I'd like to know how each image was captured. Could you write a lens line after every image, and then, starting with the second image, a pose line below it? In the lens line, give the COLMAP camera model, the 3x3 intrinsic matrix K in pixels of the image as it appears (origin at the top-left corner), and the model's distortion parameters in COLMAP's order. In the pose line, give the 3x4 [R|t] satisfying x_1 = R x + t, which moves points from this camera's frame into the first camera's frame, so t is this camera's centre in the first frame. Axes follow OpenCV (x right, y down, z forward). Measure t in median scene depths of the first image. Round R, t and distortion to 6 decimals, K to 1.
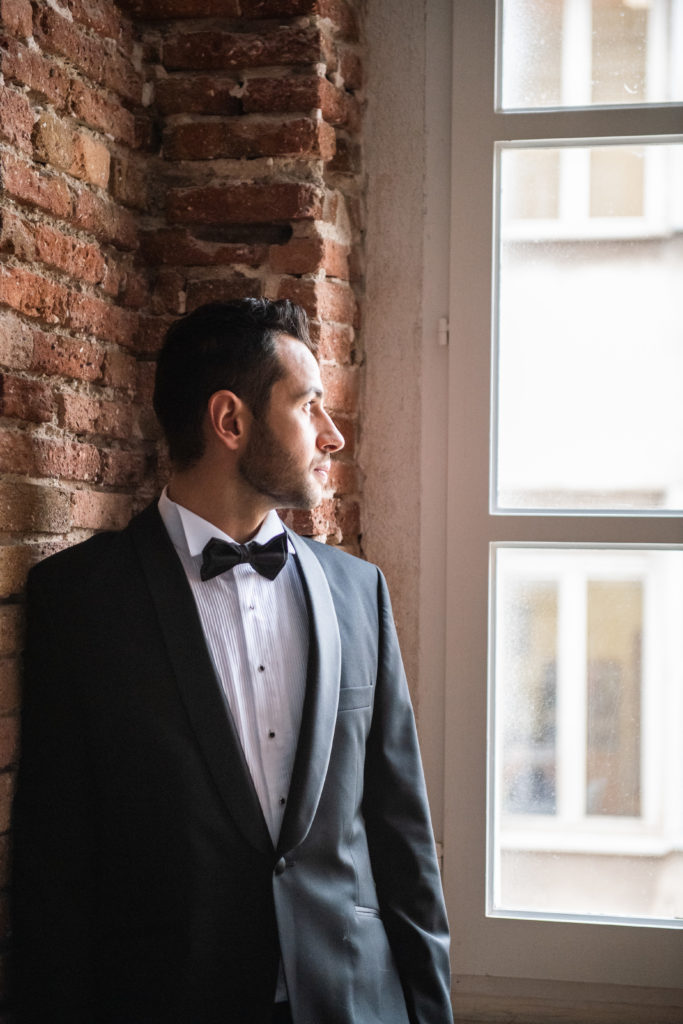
lens RADIAL K [[1939.5, 0, 340.2], [0, 1939.5, 494.2], [0, 0, 1]] dist [0.093416, 0.000000]
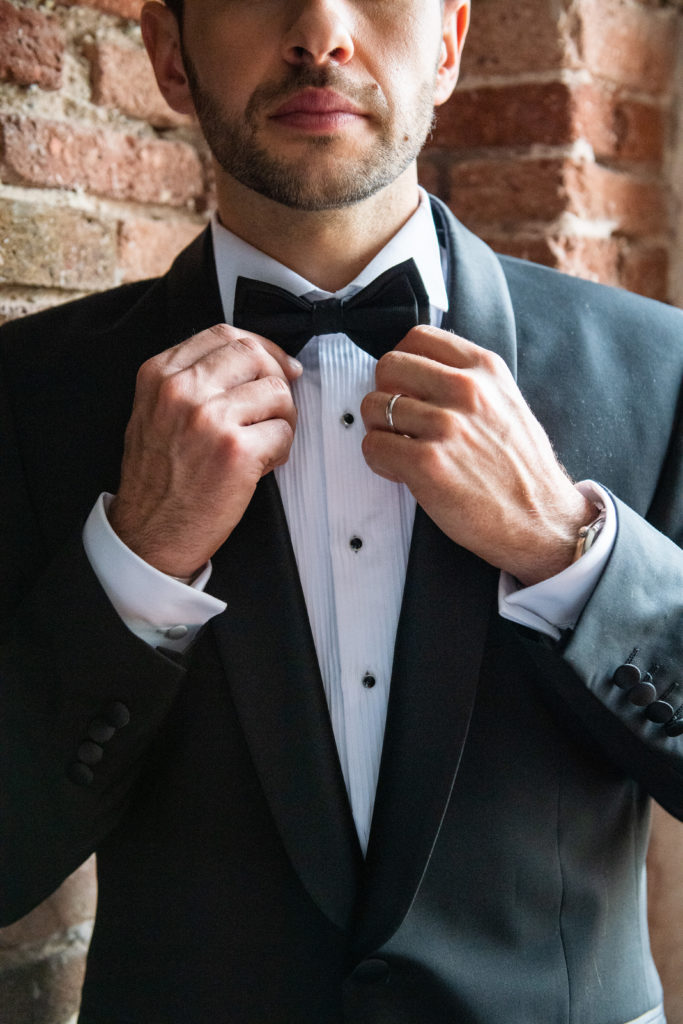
lens RADIAL K [[1474.6, 0, 335.4], [0, 1474.6, 515.1], [0, 0, 1]] dist [0.111633, 0.000000]
pose [[0.942712, 0.041312, -0.331041, 0.074688], [0.000771, 0.992030, 0.125996, 0.030480], [0.333608, -0.119033, 0.935167, 0.562146]]
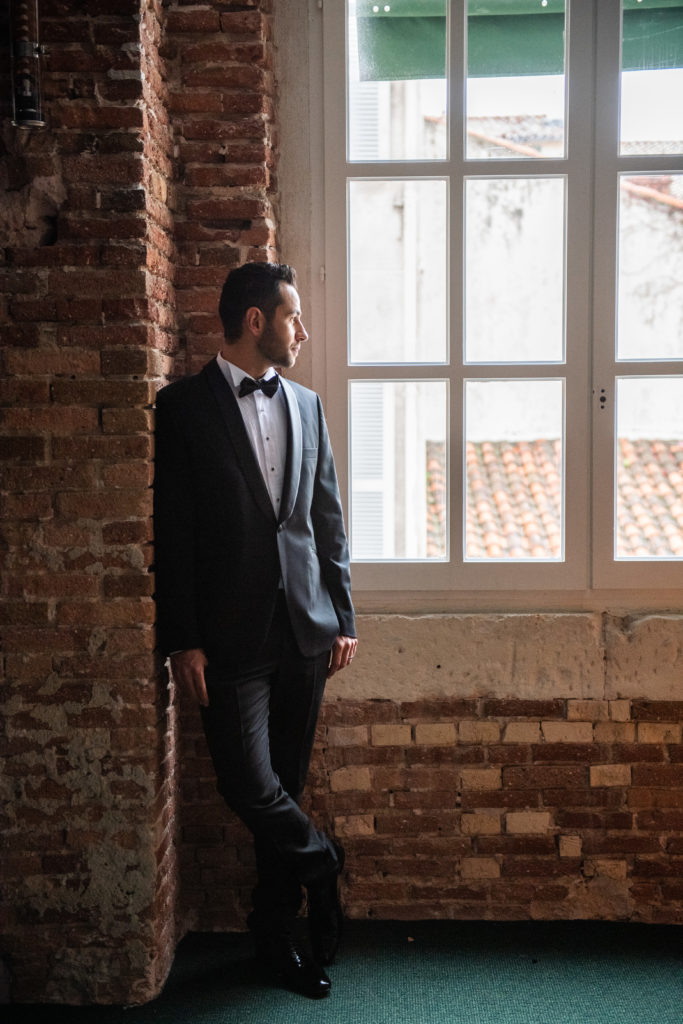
lens RADIAL K [[1587.6, 0, 337.1], [0, 1587.6, 519.7], [0, 0, 1]] dist [0.115287, 0.000000]
pose [[0.976538, -0.034363, 0.212587, -0.307763], [0.014133, 0.995285, 0.095960, 0.011540], [-0.214882, -0.090704, 0.972419, -0.657732]]
